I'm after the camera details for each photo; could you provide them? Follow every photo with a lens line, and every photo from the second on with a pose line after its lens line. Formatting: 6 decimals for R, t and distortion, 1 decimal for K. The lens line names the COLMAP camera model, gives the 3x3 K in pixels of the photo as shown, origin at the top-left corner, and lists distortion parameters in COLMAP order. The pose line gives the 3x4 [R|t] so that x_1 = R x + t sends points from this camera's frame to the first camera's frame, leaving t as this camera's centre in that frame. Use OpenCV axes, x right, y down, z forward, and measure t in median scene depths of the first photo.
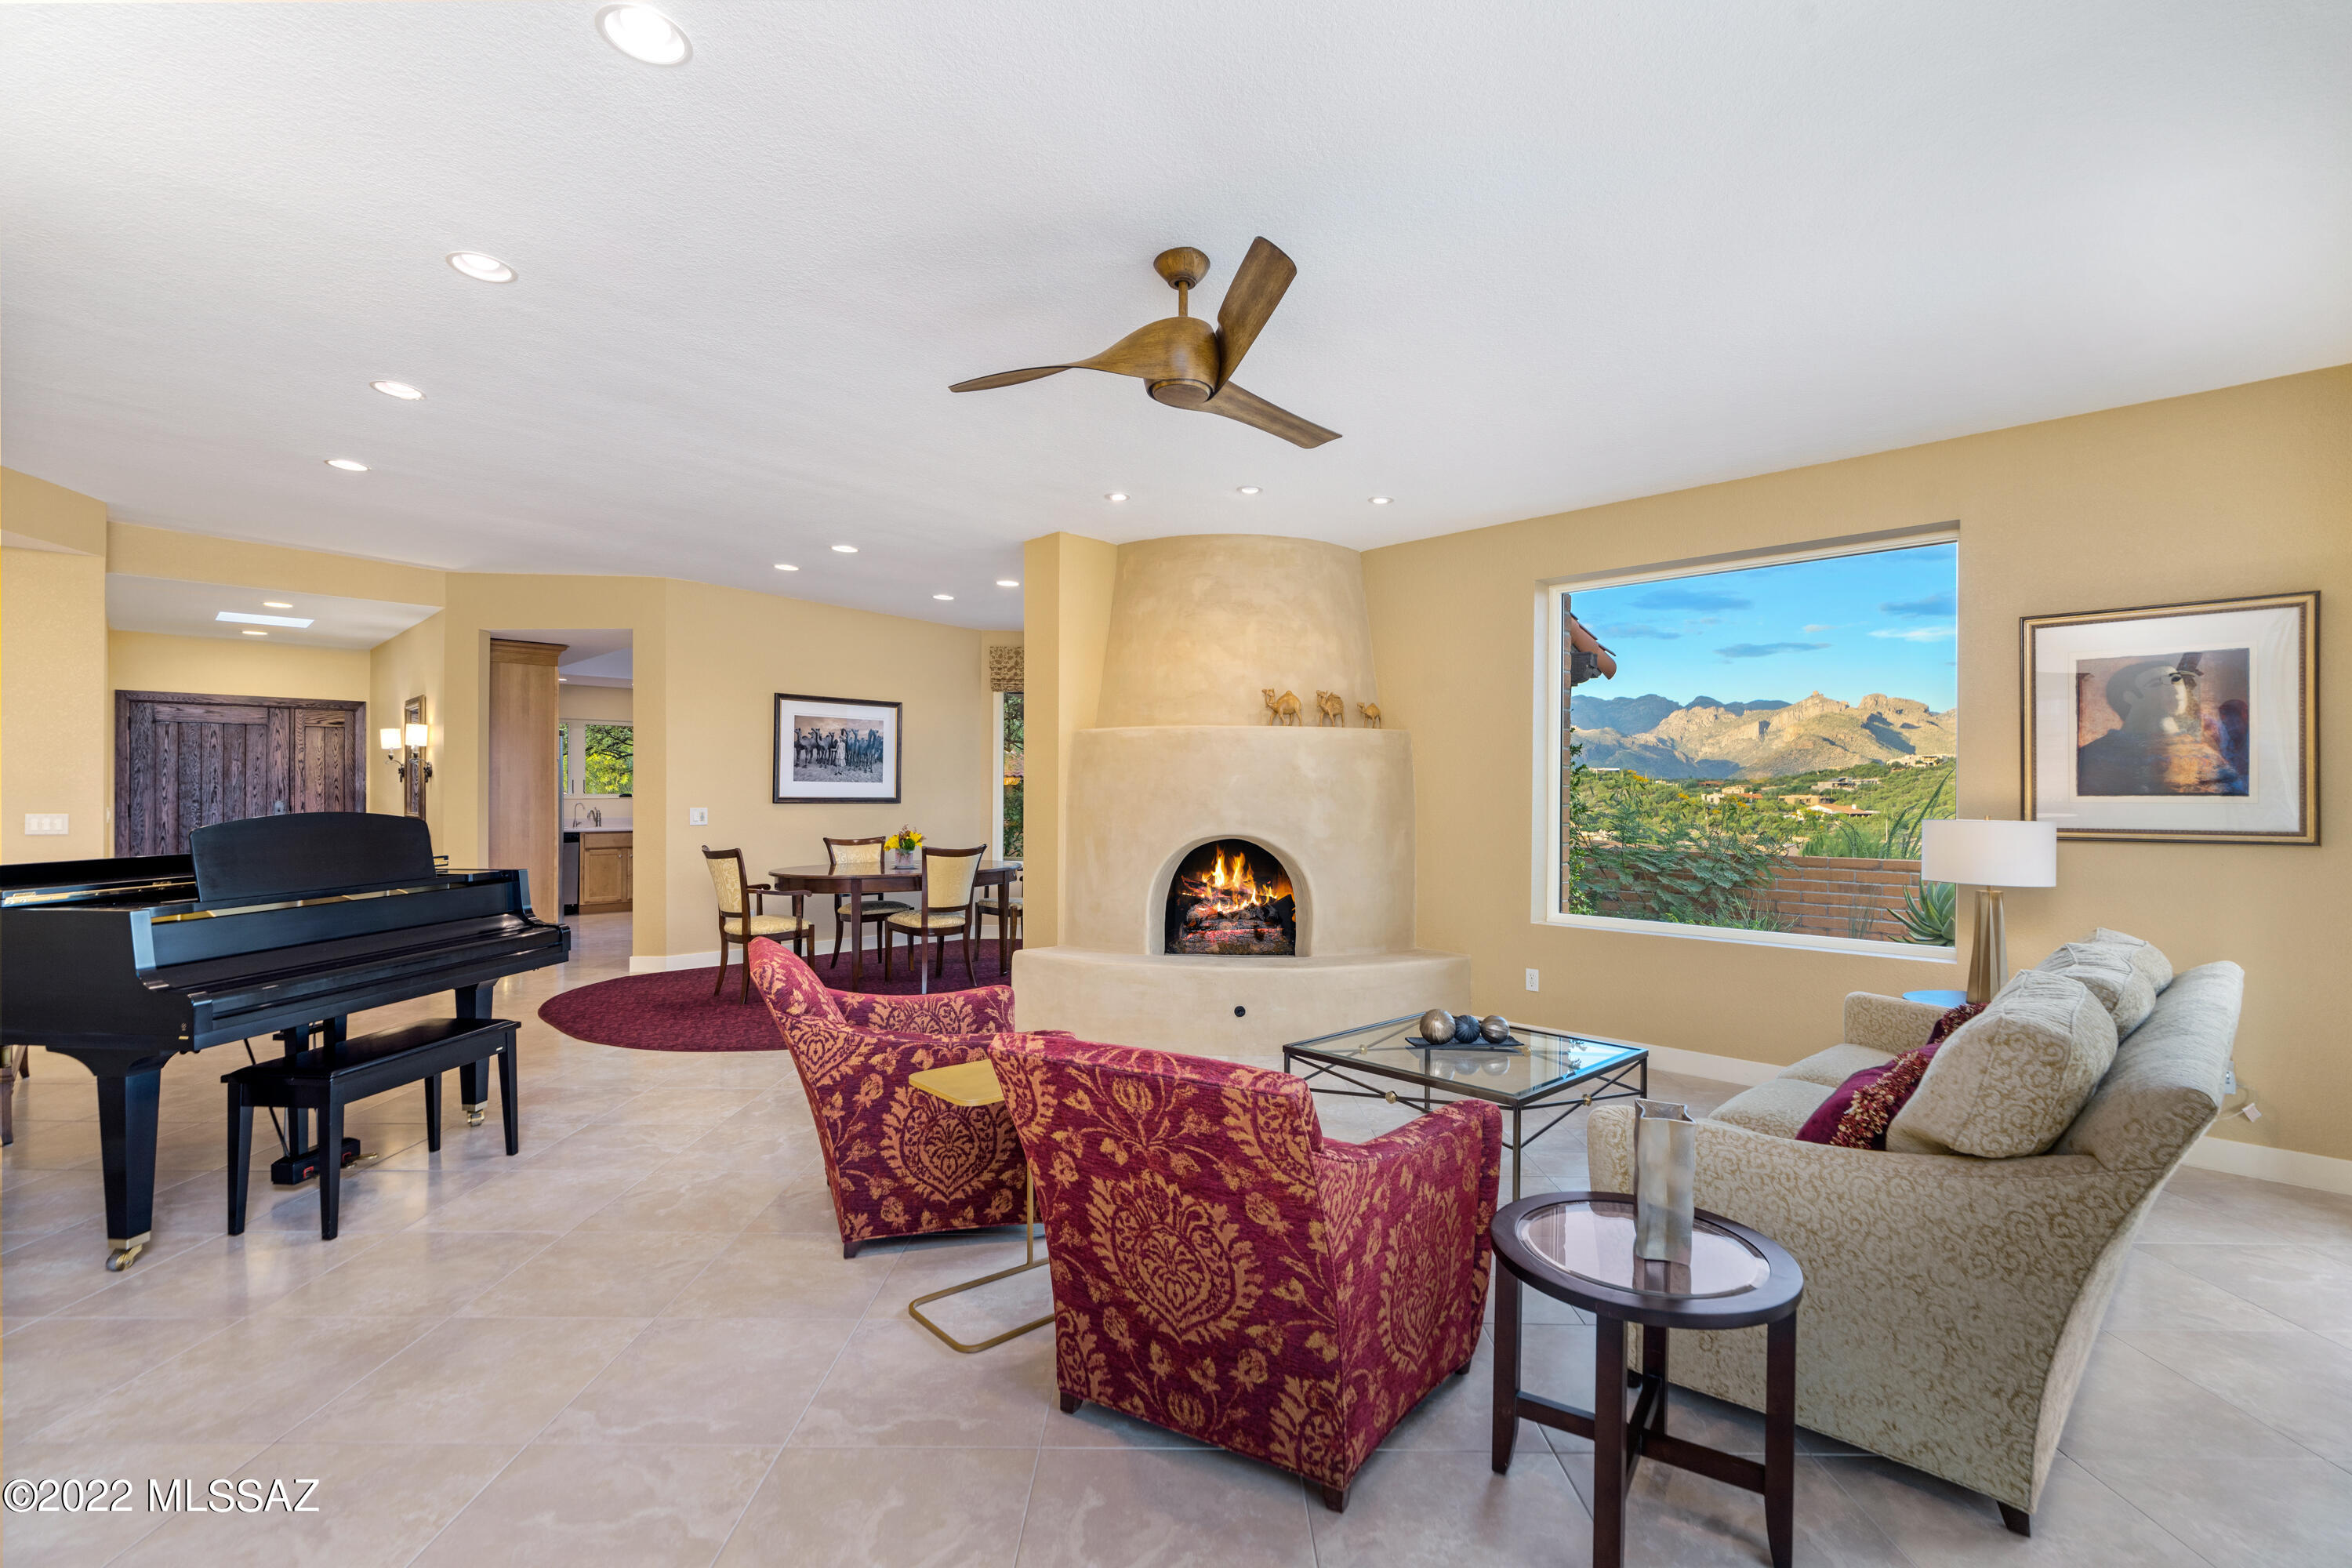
lens RADIAL K [[1072.0, 0, 1169.1], [0, 1072.0, 797.8], [0, 0, 1]] dist [-0.002894, 0.000110]
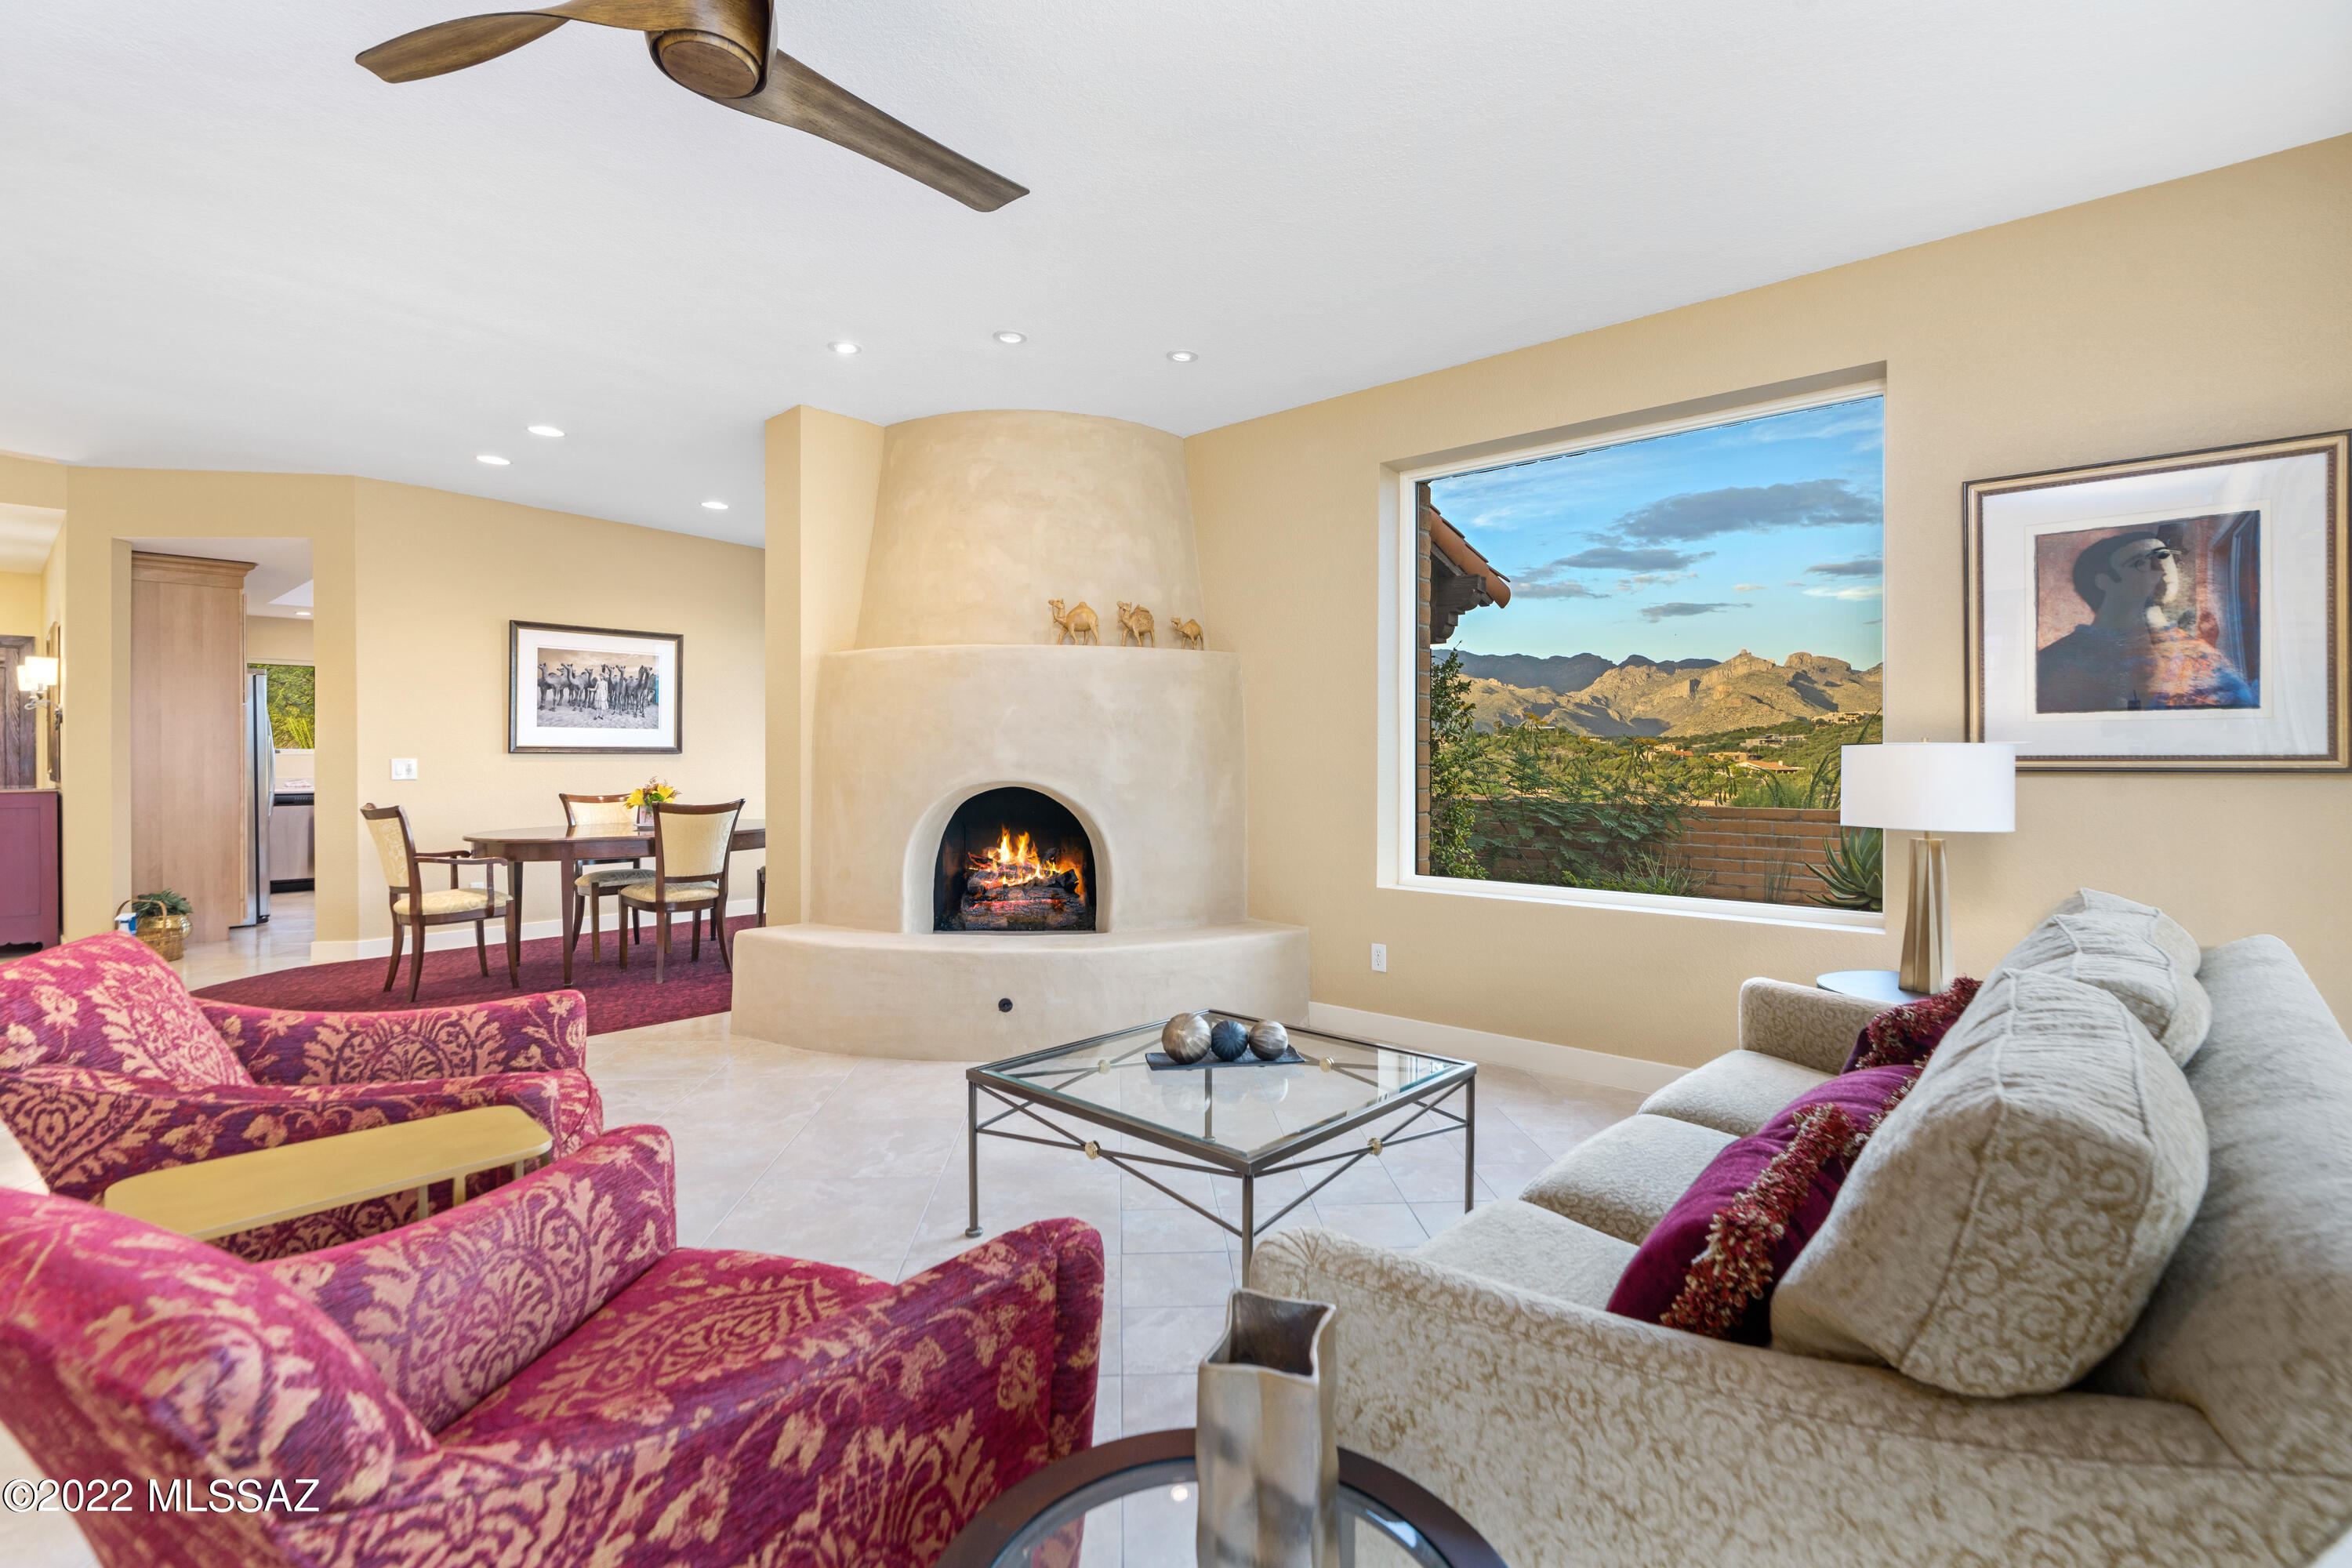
lens RADIAL K [[1072.0, 0, 1181.7], [0, 1072.0, 765.7], [0, 0, 1]] dist [-0.002894, 0.000110]
pose [[0.998270, -0.007596, 0.058311, 0.200355], [0.007321, 0.999961, 0.004923, 0.028134], [-0.058346, -0.004488, 0.998286, 0.280634]]
